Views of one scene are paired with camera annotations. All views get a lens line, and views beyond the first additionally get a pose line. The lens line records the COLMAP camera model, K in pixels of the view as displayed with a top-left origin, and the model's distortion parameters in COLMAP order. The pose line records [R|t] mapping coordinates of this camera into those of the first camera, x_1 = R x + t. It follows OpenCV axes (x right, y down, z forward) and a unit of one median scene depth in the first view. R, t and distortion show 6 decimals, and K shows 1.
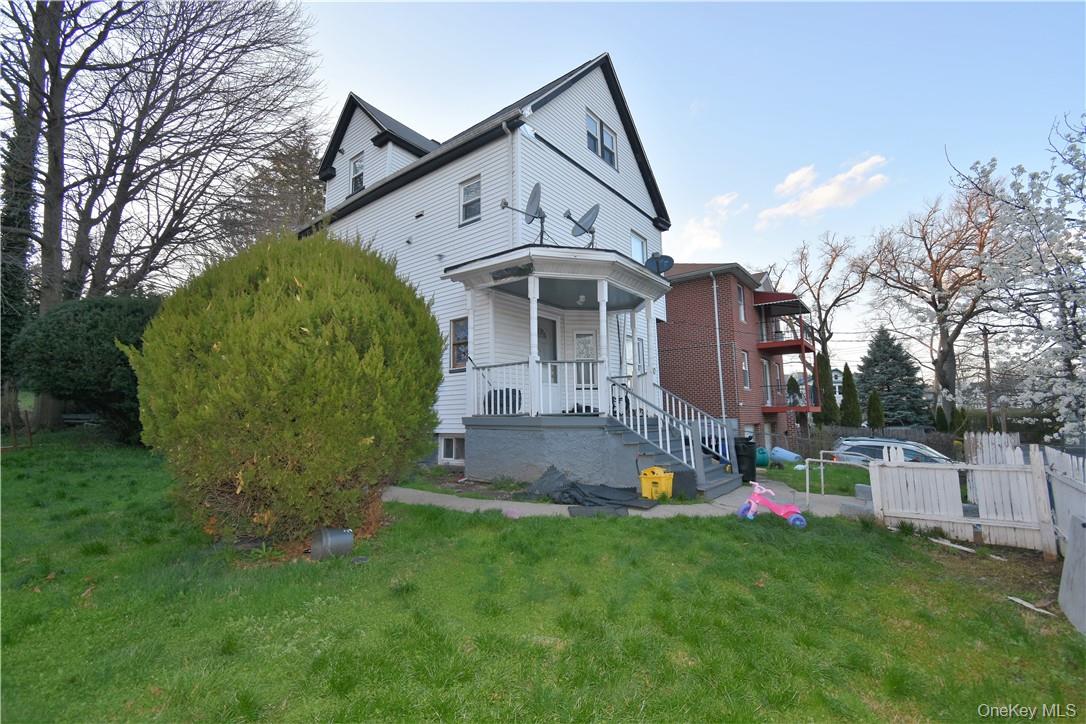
lens RADIAL K [[477.0, 0, 548.1], [0, 477.0, 362.9], [0, 0, 1]] dist [0.007123, -0.004441]
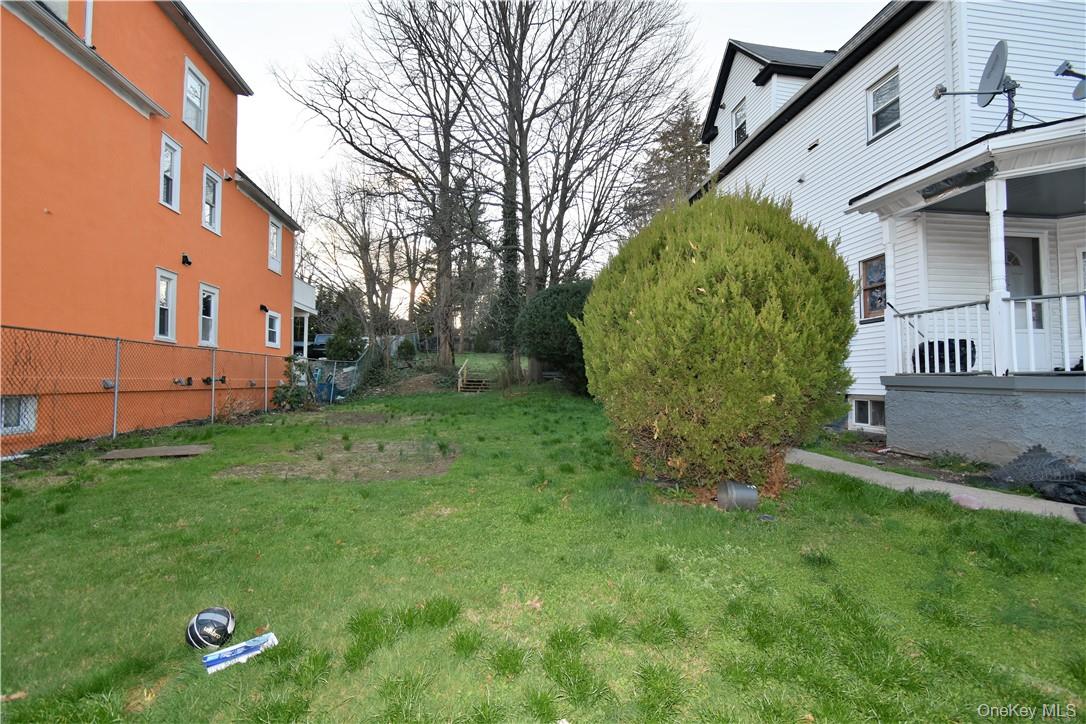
lens RADIAL K [[477.0, 0, 548.1], [0, 477.0, 362.9], [0, 0, 1]] dist [0.007123, -0.004441]
pose [[0.712433, -0.011127, -0.701652, -0.009955], [0.071264, 0.995852, 0.056566, 0.002847], [0.698112, -0.090302, 0.710271, 0.007346]]
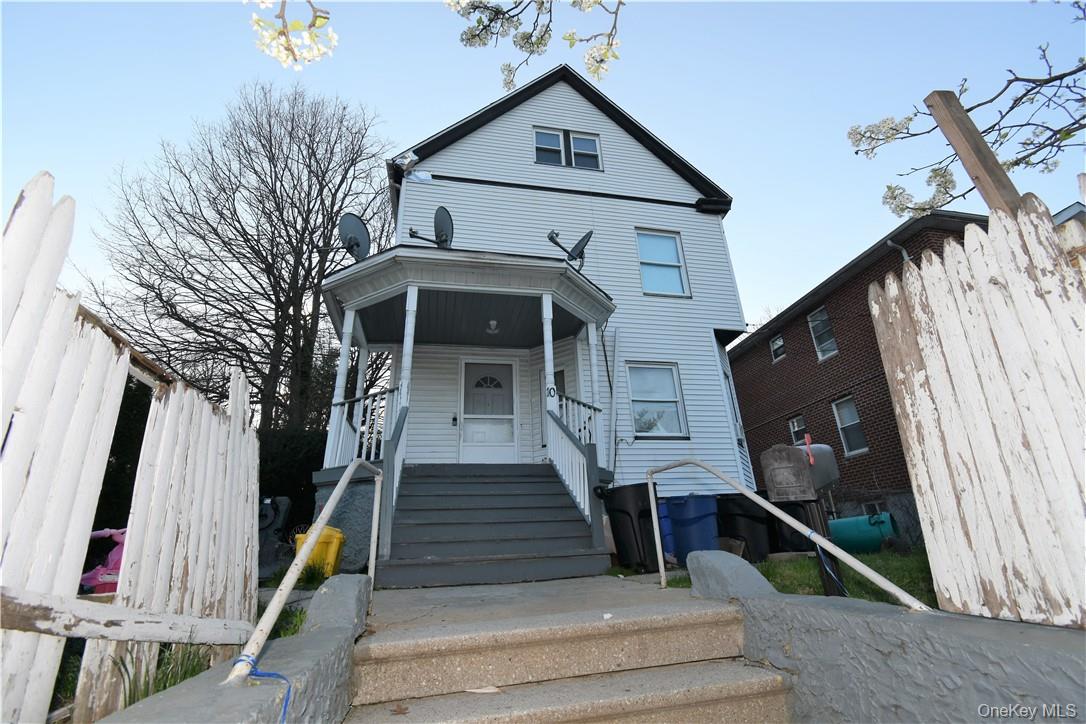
lens RADIAL K [[477.0, 0, 548.1], [0, 477.0, 362.9], [0, 0, 1]] dist [0.007123, -0.004441]
pose [[0.755898, -0.259957, -0.600867, 0.896102], [0.103898, 0.953790, -0.281939, 0.234536], [0.646393, 0.150688, 0.747977, 0.730026]]
